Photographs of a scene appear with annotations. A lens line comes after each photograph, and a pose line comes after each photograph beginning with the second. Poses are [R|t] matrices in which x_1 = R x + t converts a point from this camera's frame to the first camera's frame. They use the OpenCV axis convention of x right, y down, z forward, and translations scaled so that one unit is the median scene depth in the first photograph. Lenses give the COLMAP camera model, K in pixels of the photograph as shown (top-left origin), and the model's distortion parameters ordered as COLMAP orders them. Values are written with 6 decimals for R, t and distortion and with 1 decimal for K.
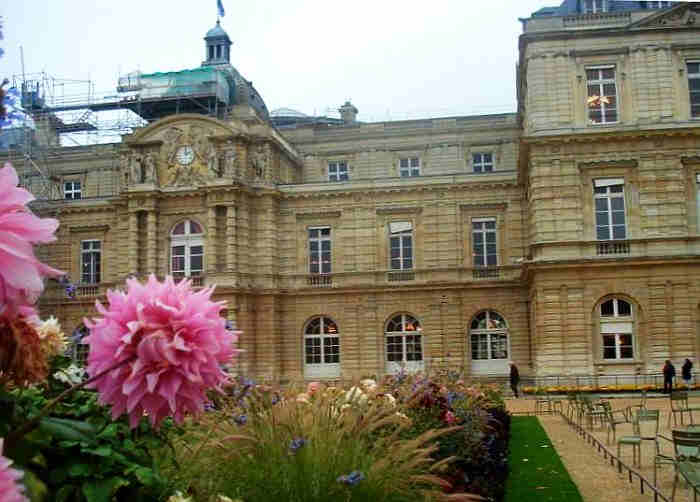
lens RADIAL K [[802.5, 0, 350.0], [0, 802.5, 251.0], [0, 0, 1]] dist [-0.085320, -0.004744]
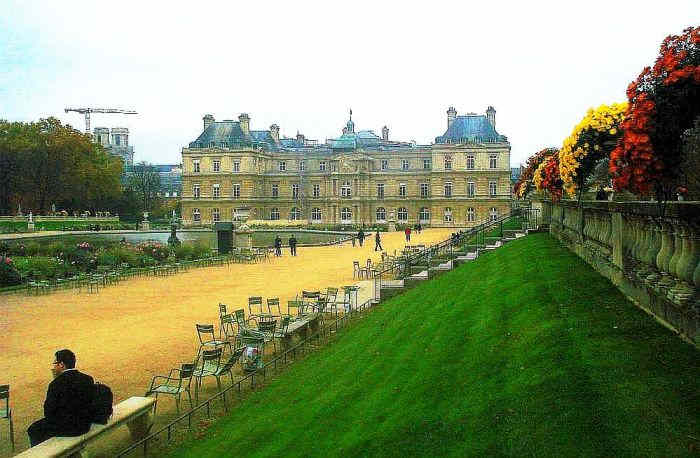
lens RADIAL K [[856.1, 0, 350.0], [0, 856.1, 229.0], [0, 0, 1]] dist [-0.163608, 0.001085]
pose [[0.999742, 0.022669, 0.001077, -0.186297], [-0.022576, 0.988546, 0.149219, -0.423924], [0.002318, -0.149205, 0.988804, -3.062261]]
